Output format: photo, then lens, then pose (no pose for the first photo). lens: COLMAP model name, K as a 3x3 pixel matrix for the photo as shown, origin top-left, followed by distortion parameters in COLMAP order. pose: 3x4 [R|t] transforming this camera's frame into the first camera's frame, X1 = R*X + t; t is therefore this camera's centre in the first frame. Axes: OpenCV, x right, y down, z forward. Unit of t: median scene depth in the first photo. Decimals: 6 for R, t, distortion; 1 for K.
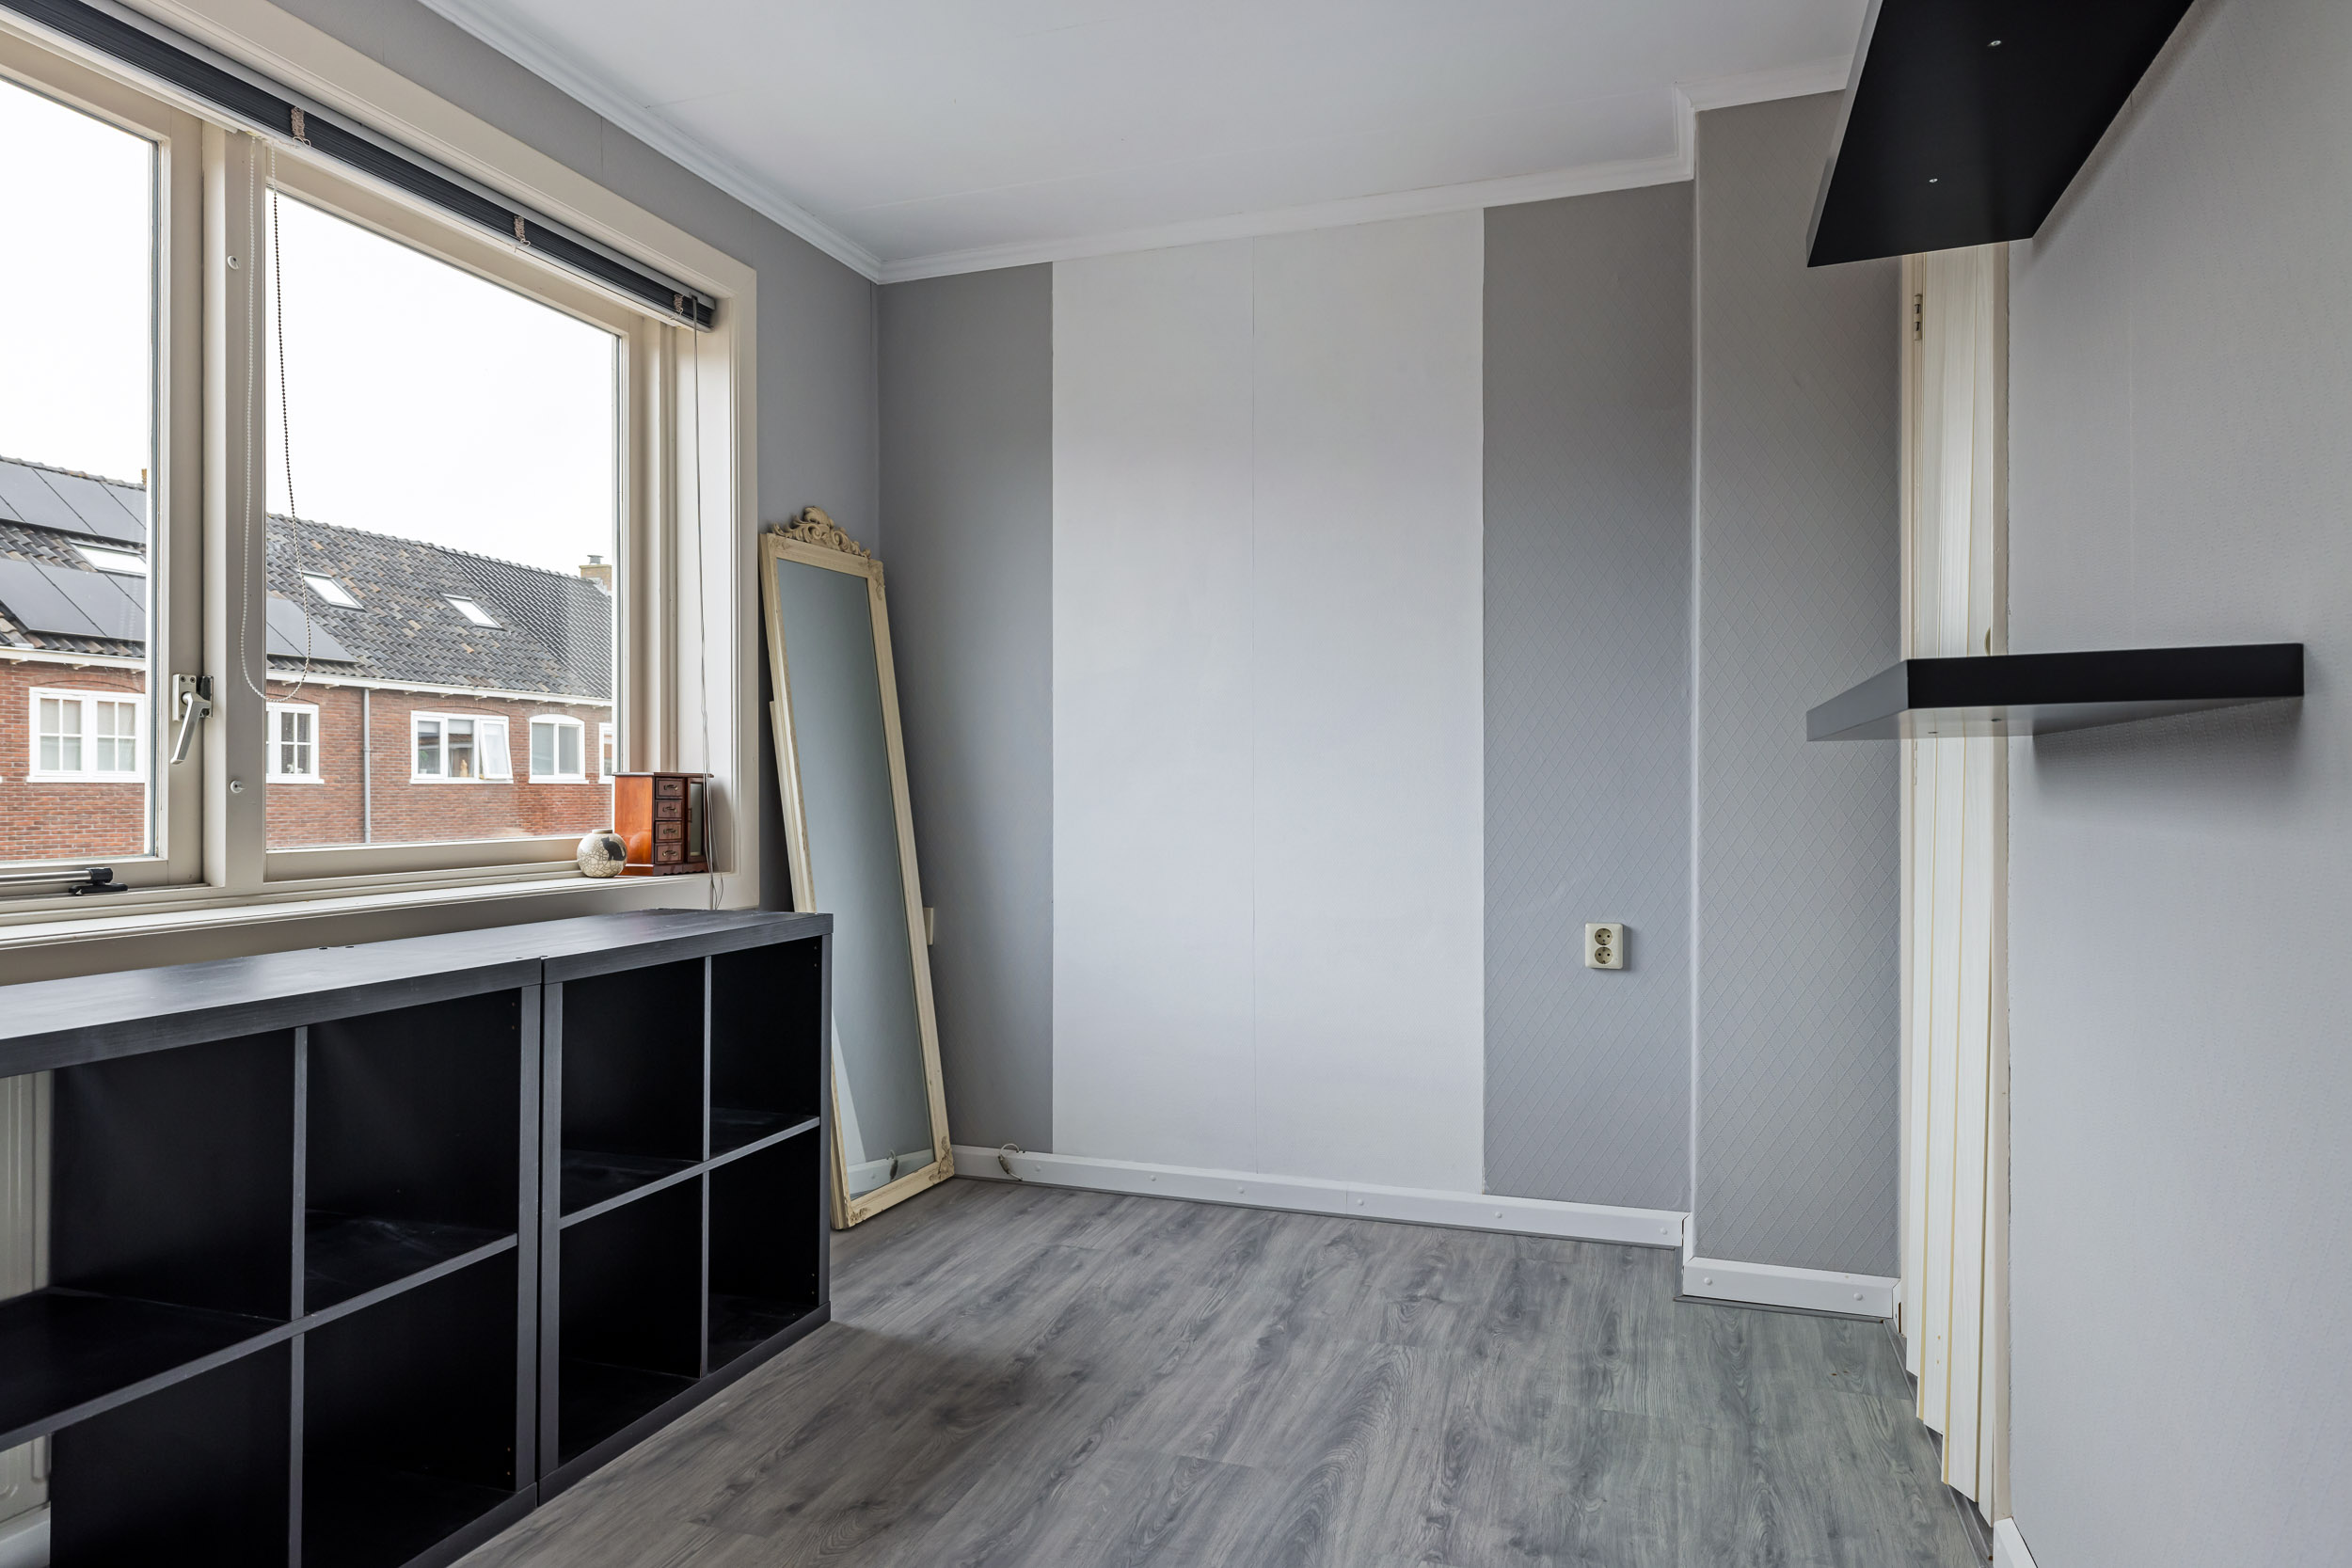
lens RADIAL K [[1440.9, 0, 1174.1], [0, 1440.9, 784.5], [0, 0, 1]] dist [-0.002297, -0.000556]
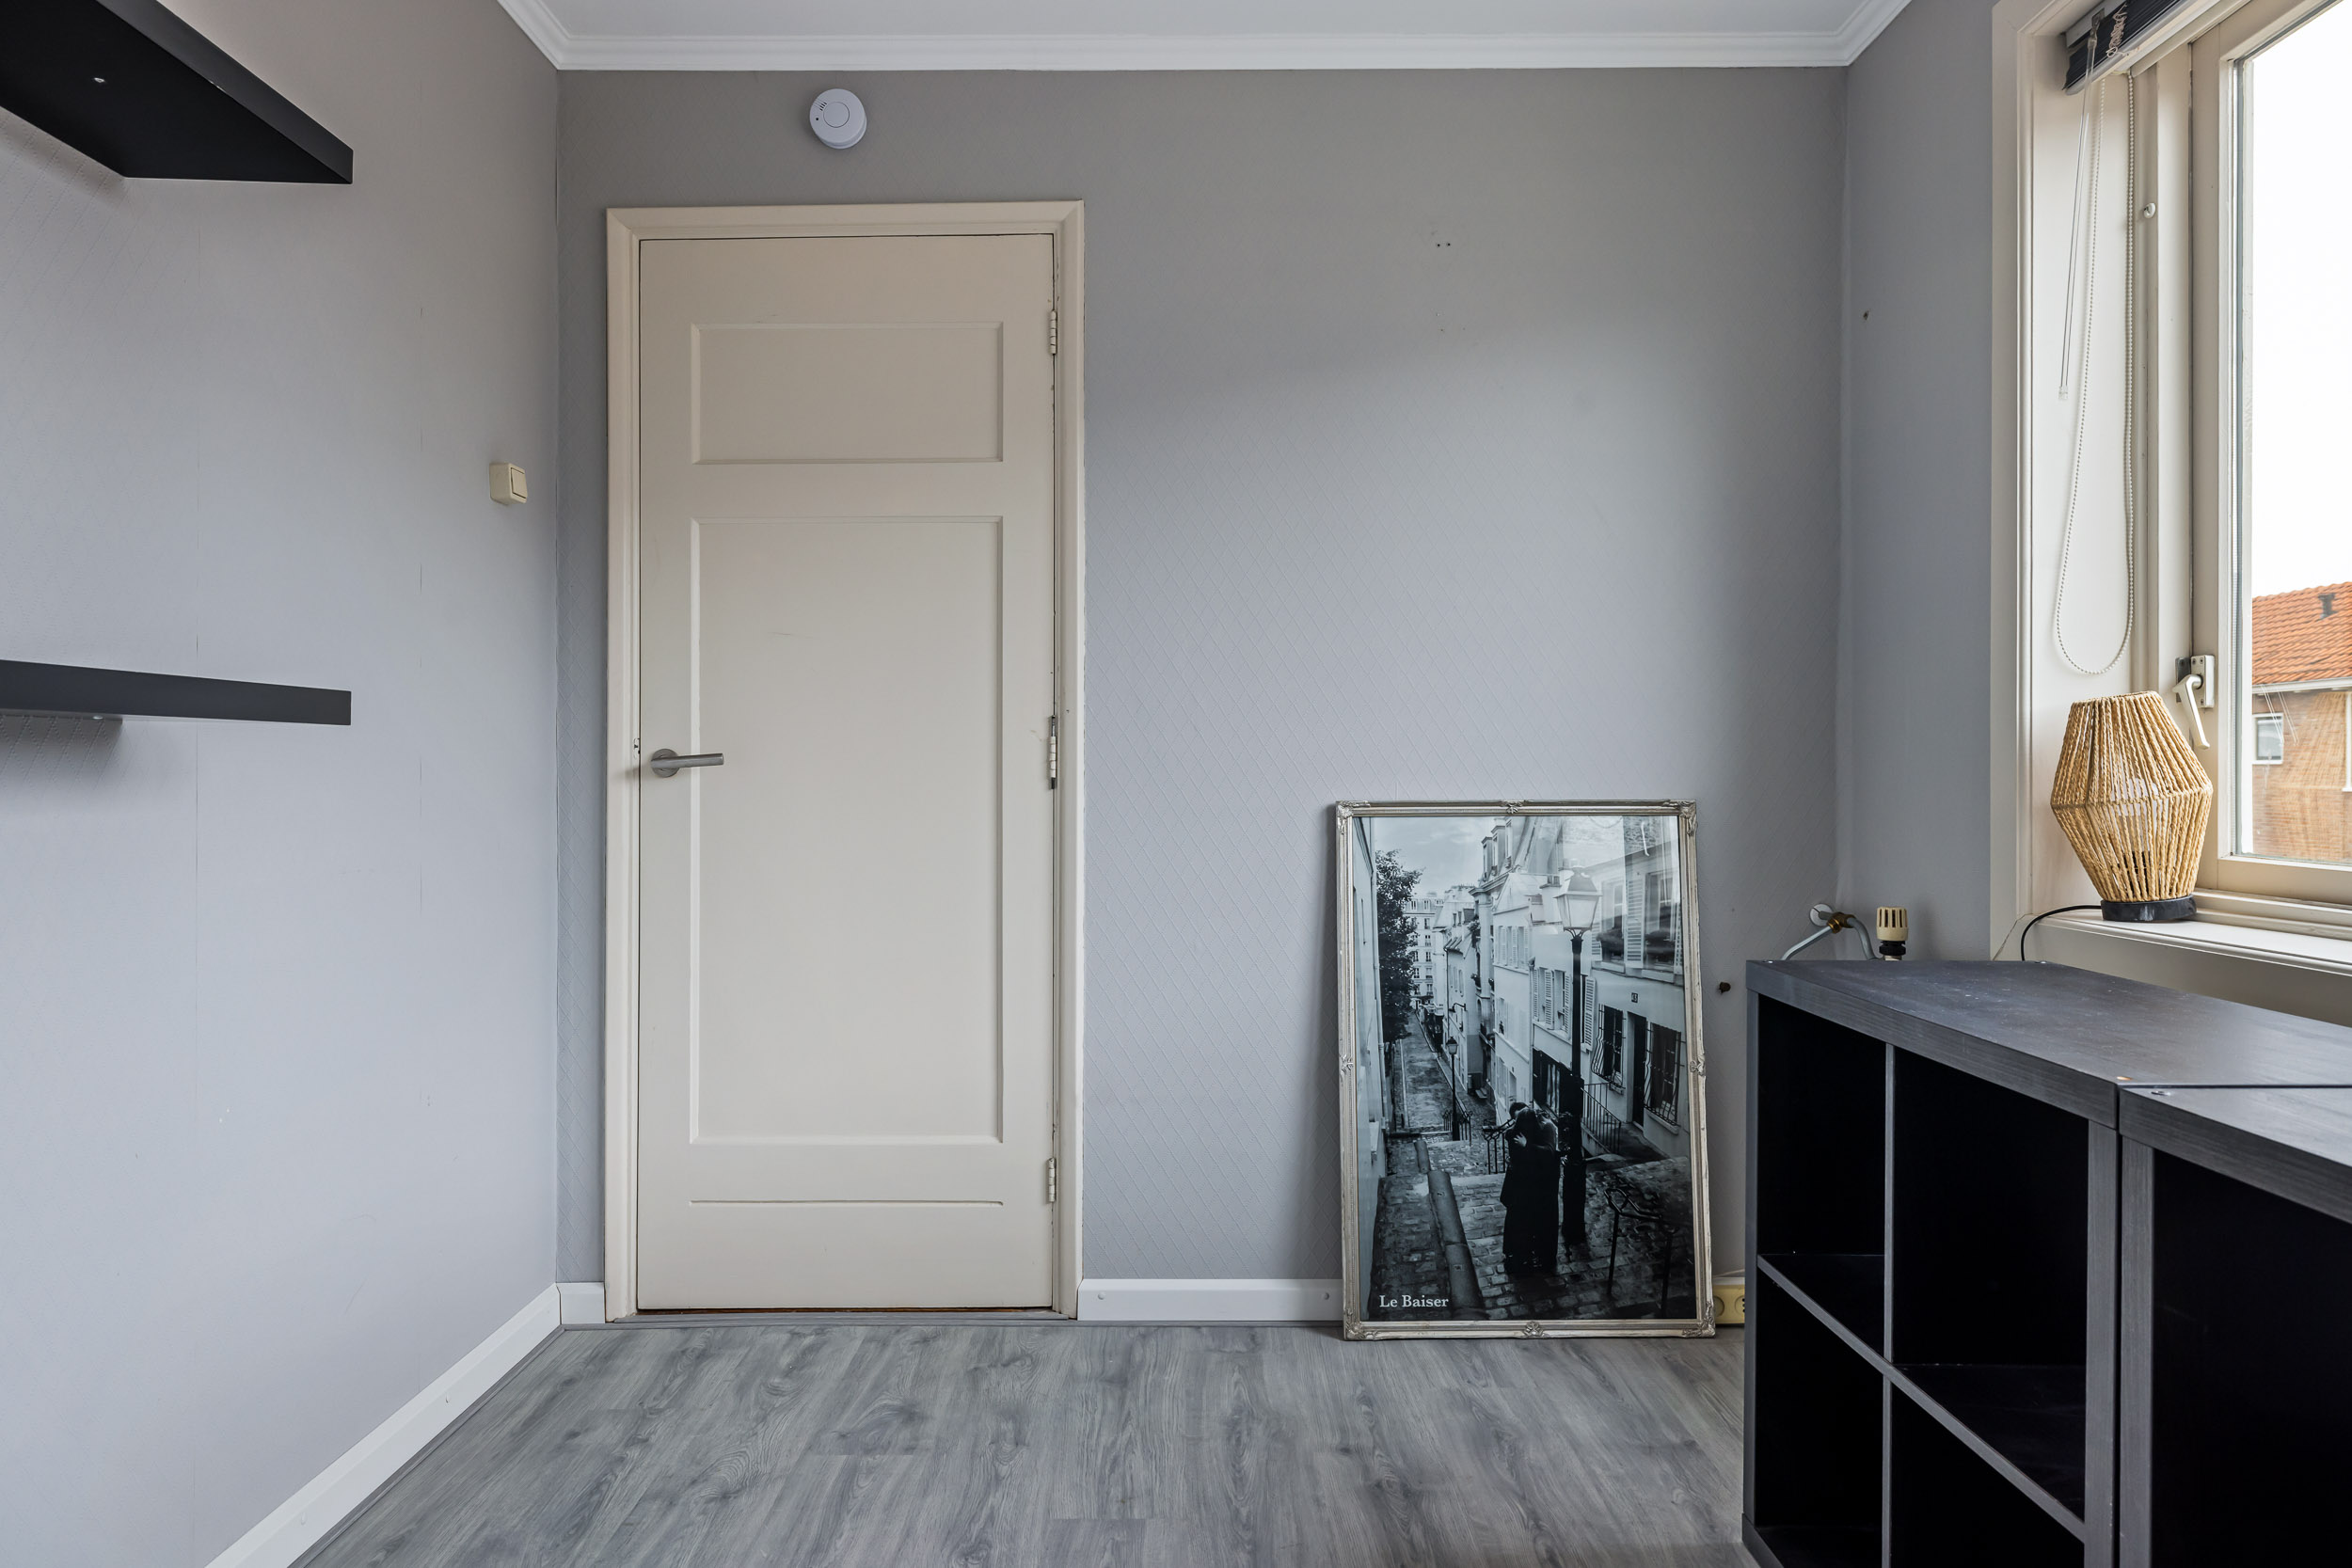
lens RADIAL K [[1440.9, 0, 1176.3], [0, 1440.9, 780.7], [0, 0, 1]] dist [-0.002297, -0.000556]
pose [[-0.945424, 0.001444, -0.325840, 0.130799], [-0.001493, 0.999960, 0.008766, -0.007291], [0.325839, 0.008774, -0.945384, 1.878223]]
